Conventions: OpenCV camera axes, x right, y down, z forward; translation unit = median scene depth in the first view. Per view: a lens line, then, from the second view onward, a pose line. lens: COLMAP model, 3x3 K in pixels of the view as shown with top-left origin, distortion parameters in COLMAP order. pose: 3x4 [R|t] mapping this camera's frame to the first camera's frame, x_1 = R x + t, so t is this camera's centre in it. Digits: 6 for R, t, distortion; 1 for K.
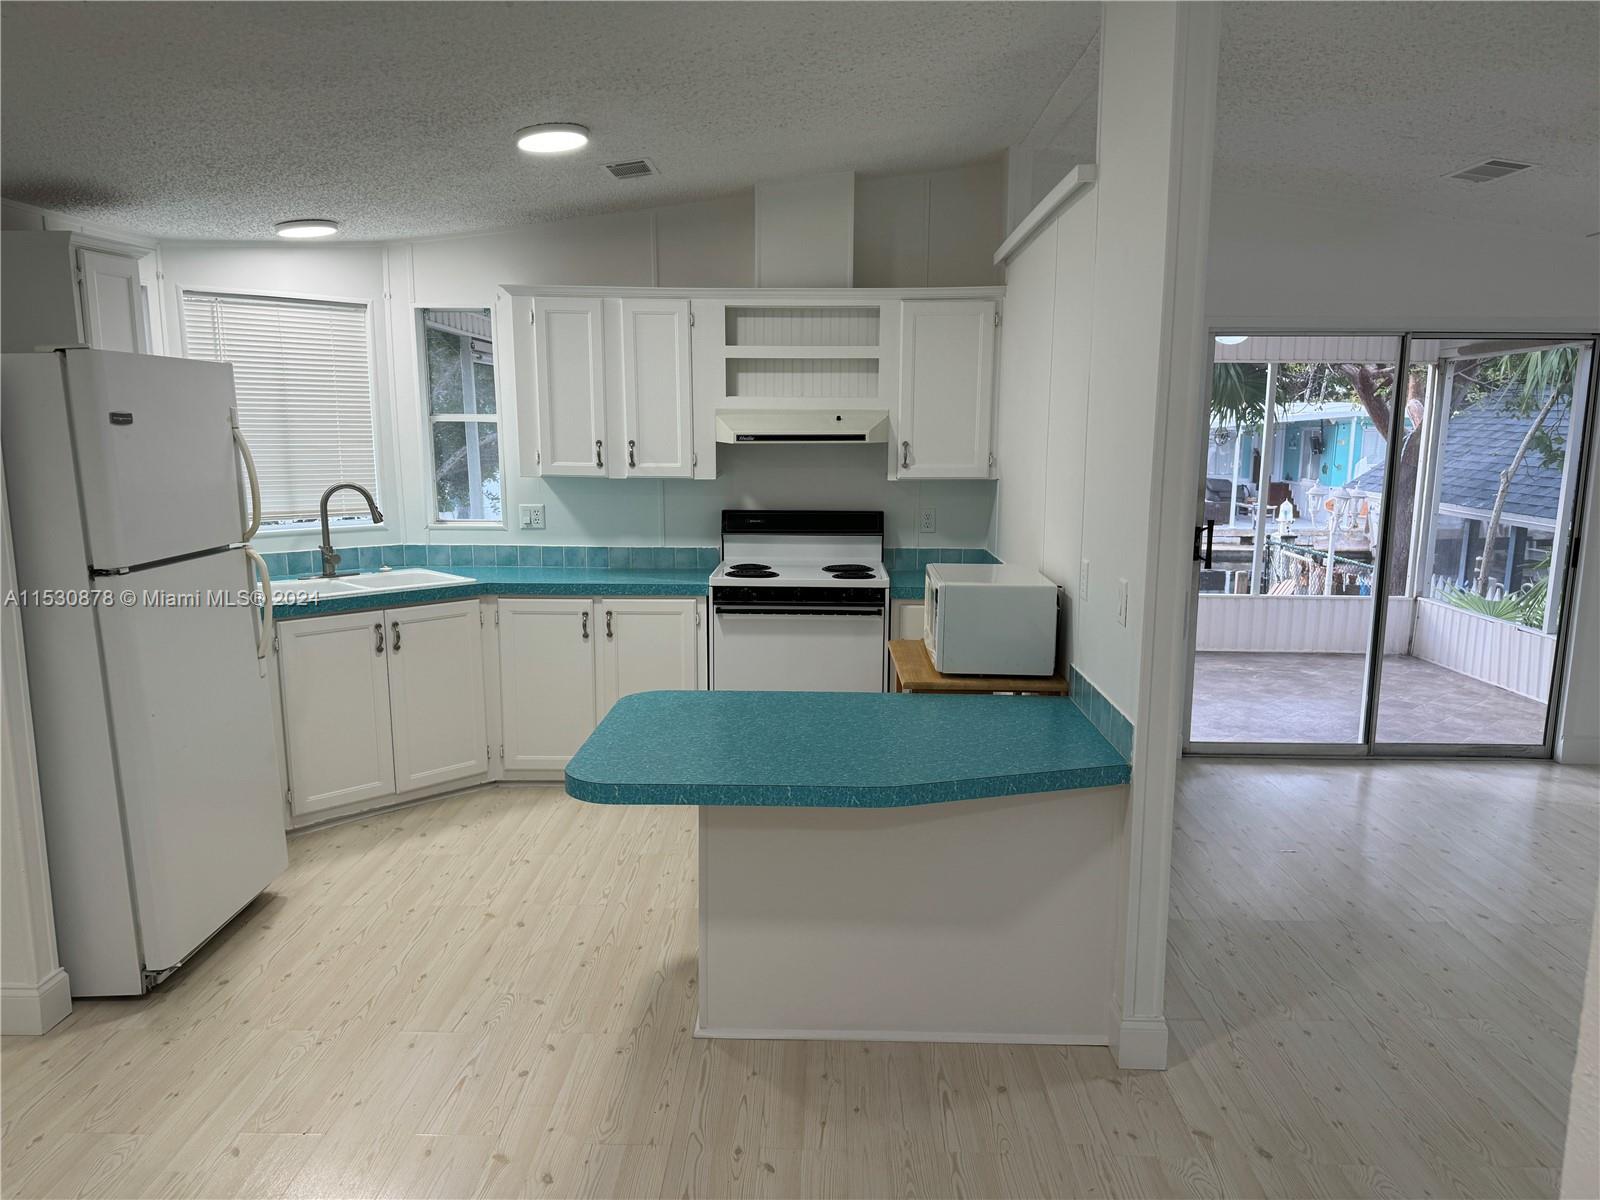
lens RADIAL K [[1120.8, 0, 801.8], [0, 1120.8, 598.7], [0, 0, 1]] dist [0.055195, -0.062389]
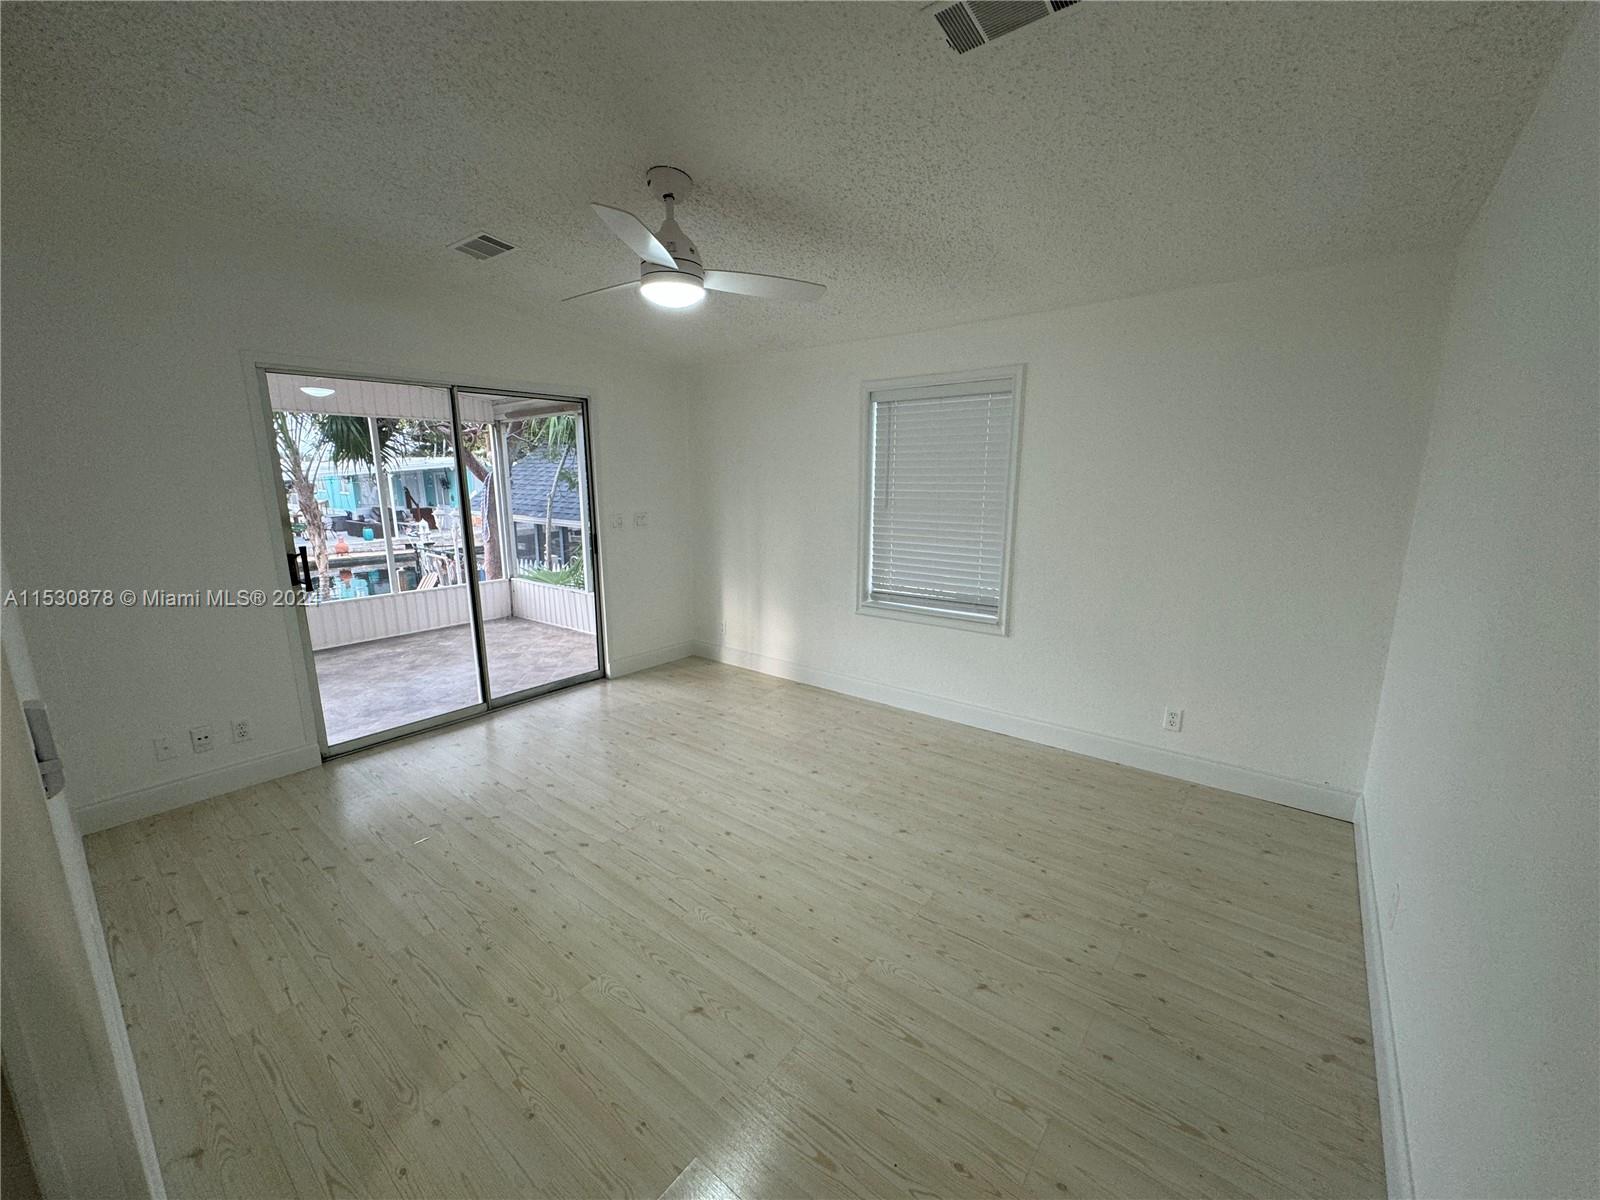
lens RADIAL K [[636.0, 0, 811.3], [0, 636.0, 606.4], [0, 0, 1]] dist [-0.001704, 0.000681]
pose [[0.594962, -0.174613, 0.784558, 0.163368], [0.130438, 0.984153, 0.120120, -0.022335], [-0.793099, 0.030869, 0.608310, 0.243348]]
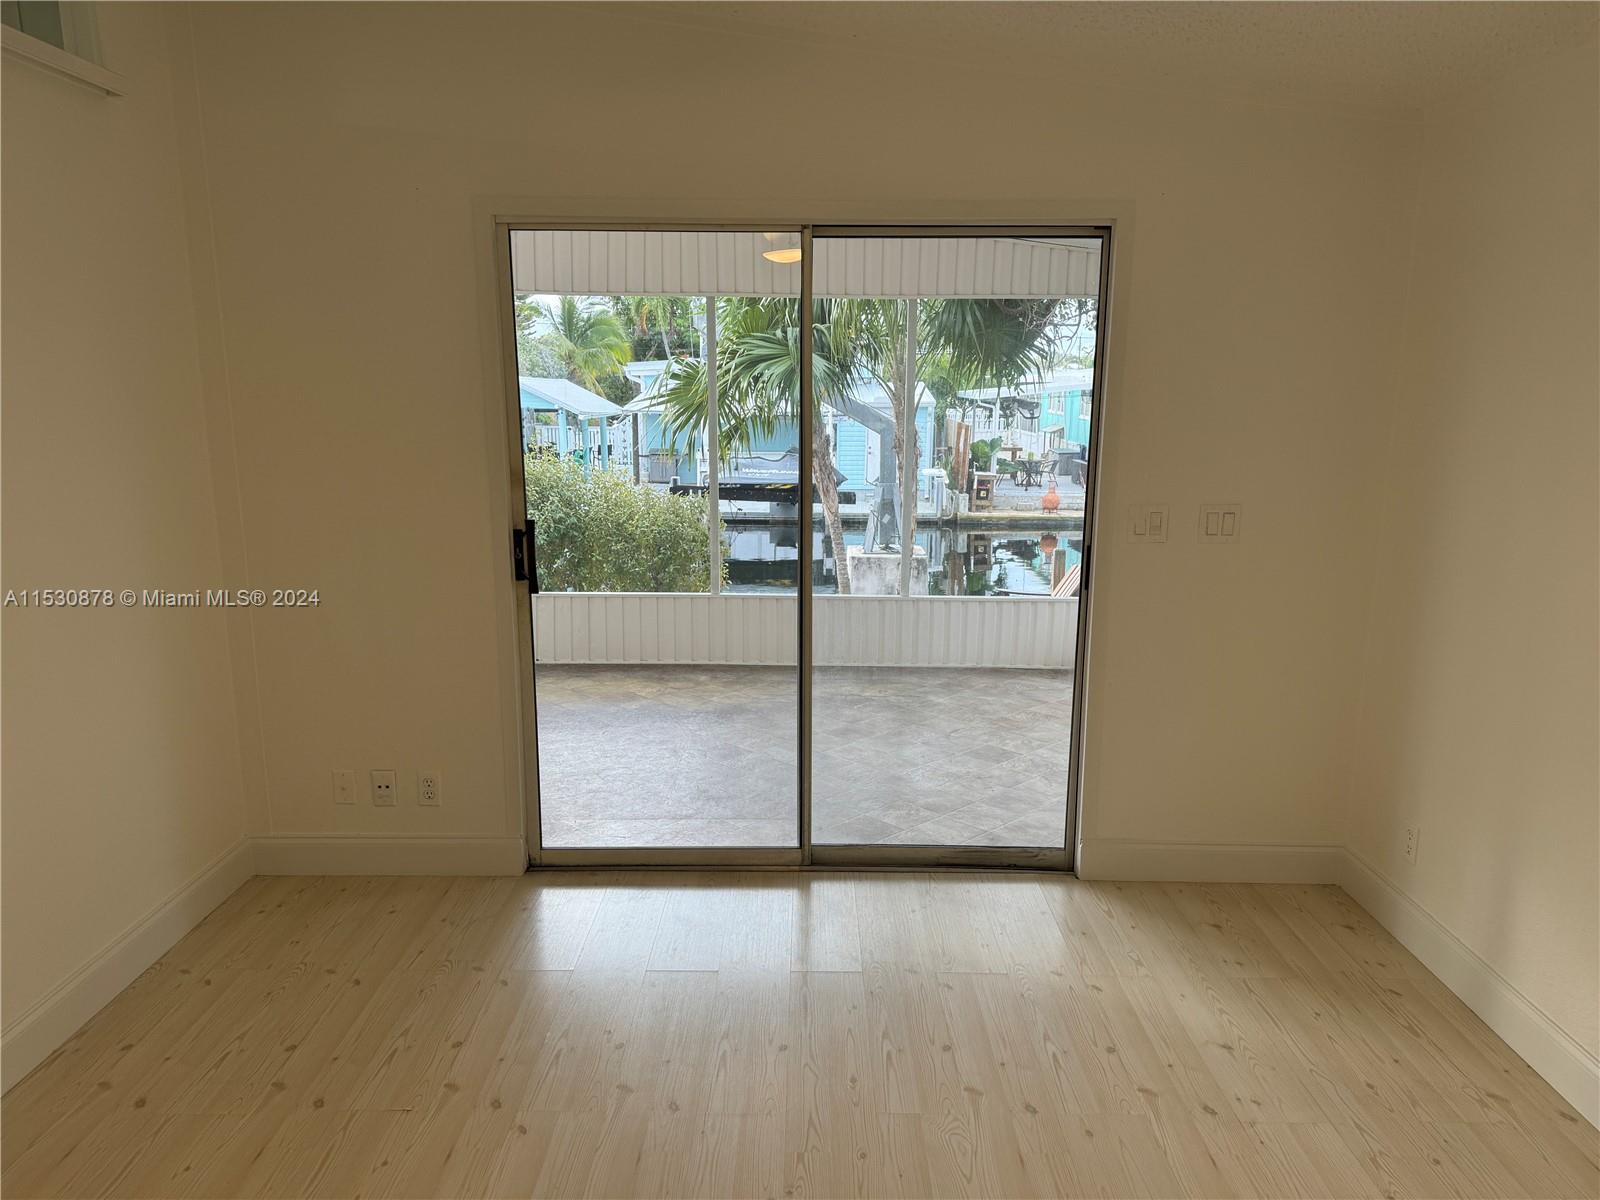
lens RADIAL K [[1120.8, 0, 793.6], [0, 1120.8, 614.2], [0, 0, 1]] dist [0.055195, -0.062389]
pose [[0.999844, -0.002955, 0.017431, 0.489254], [0.002133, 0.998892, 0.047017, -0.043643], [-0.017550, -0.046972, 0.998742, 0.342110]]
